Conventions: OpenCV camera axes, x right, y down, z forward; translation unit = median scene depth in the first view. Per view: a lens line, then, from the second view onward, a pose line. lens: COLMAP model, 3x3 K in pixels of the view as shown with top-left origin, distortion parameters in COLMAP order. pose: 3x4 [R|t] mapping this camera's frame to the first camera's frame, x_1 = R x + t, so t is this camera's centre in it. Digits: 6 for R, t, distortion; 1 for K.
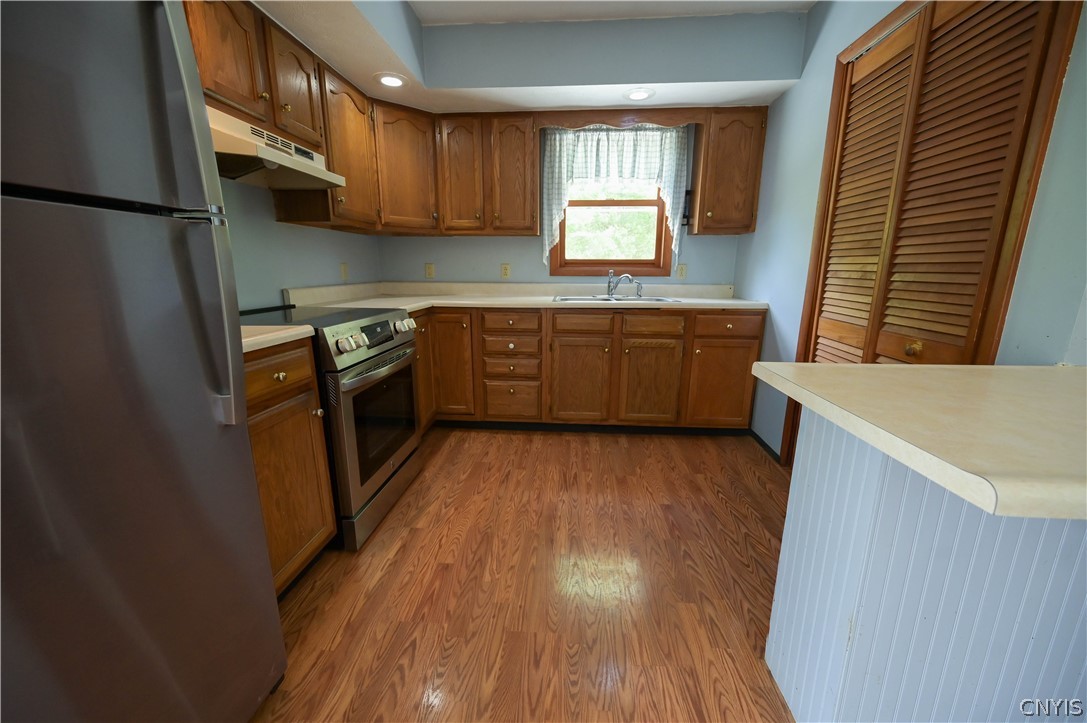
lens RADIAL K [[427.9, 0, 551.0], [0, 427.9, 368.3], [0, 0, 1]] dist [0.000697, 0.000106]
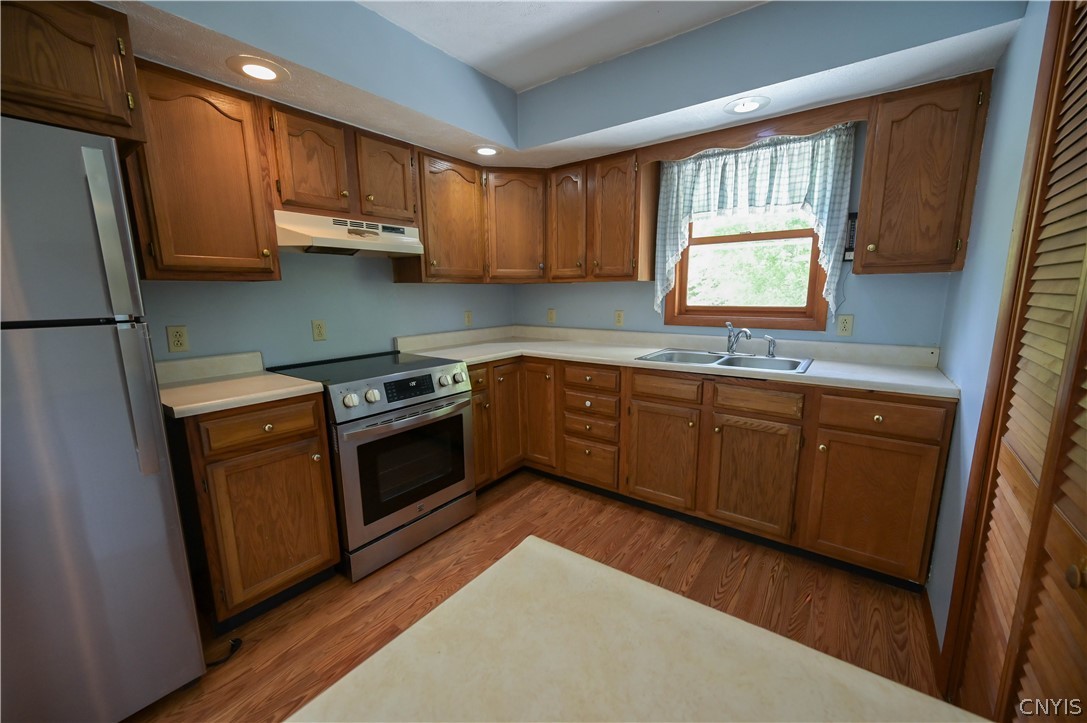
lens RADIAL K [[427.9, 0, 551.0], [0, 427.9, 368.3], [0, 0, 1]] dist [0.000697, 0.000106]
pose [[0.844267, 0.083820, -0.529328, 0.316369], [-0.111505, 0.993552, -0.020517, -0.098425], [0.524195, 0.076344, 0.848169, 0.170361]]
